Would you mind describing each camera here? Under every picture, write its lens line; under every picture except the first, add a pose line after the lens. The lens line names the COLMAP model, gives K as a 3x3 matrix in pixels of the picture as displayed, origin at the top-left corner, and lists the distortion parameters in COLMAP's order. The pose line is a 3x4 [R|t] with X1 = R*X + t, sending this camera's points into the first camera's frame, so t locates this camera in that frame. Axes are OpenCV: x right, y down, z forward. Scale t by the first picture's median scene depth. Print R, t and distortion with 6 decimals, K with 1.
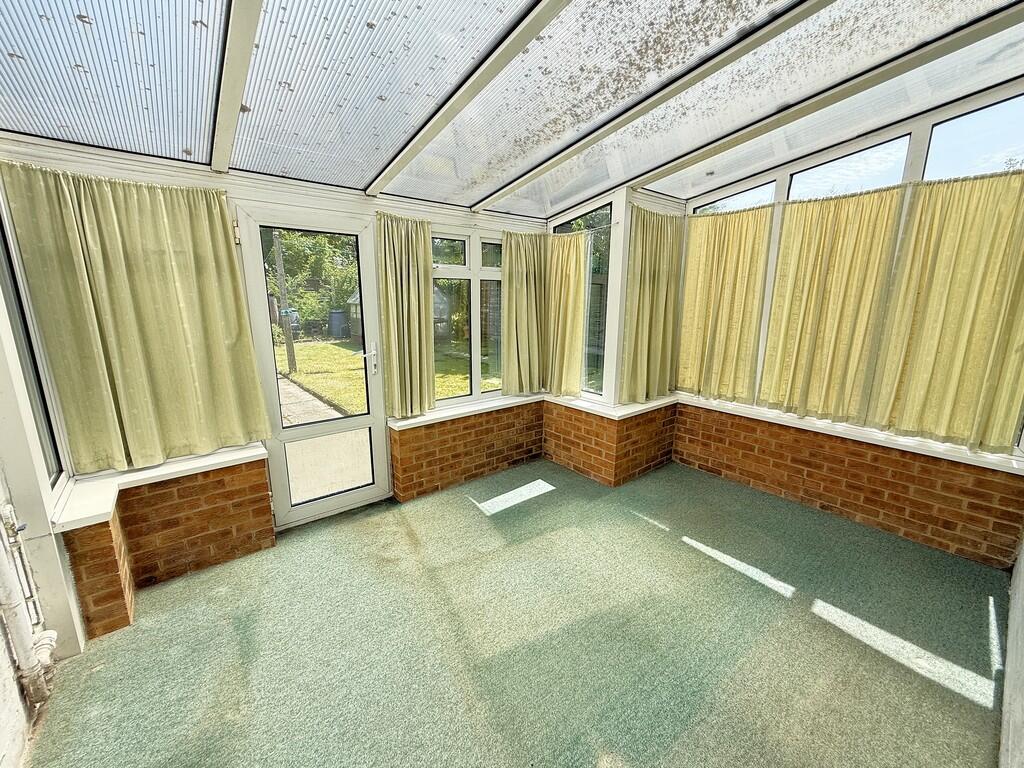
lens RADIAL K [[414.0, 0, 514.0], [0, 414.0, 381.2], [0, 0, 1]] dist [-0.000876, -0.000060]
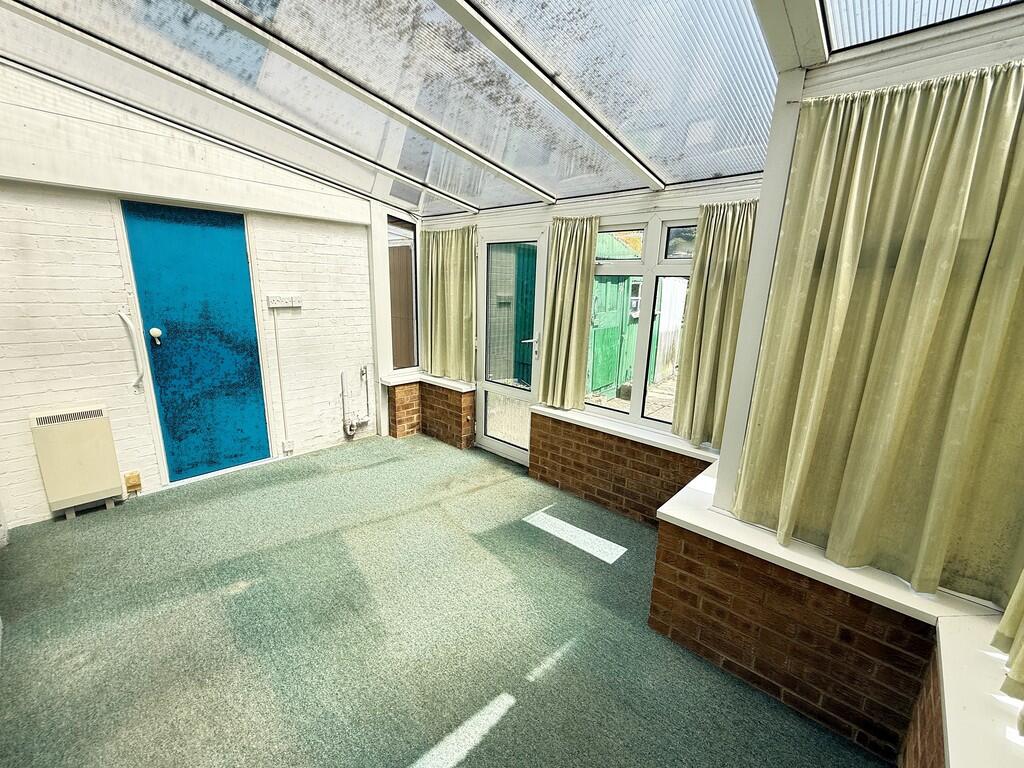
lens RADIAL K [[414.0, 0, 515.6], [0, 414.0, 386.1], [0, 0, 1]] dist [-0.000876, -0.000060]
pose [[0.161211, 0.223330, -0.961319, 0.749096], [-0.240772, 0.953528, 0.181144, -0.135059], [0.957100, 0.202256, 0.207491, 0.682750]]
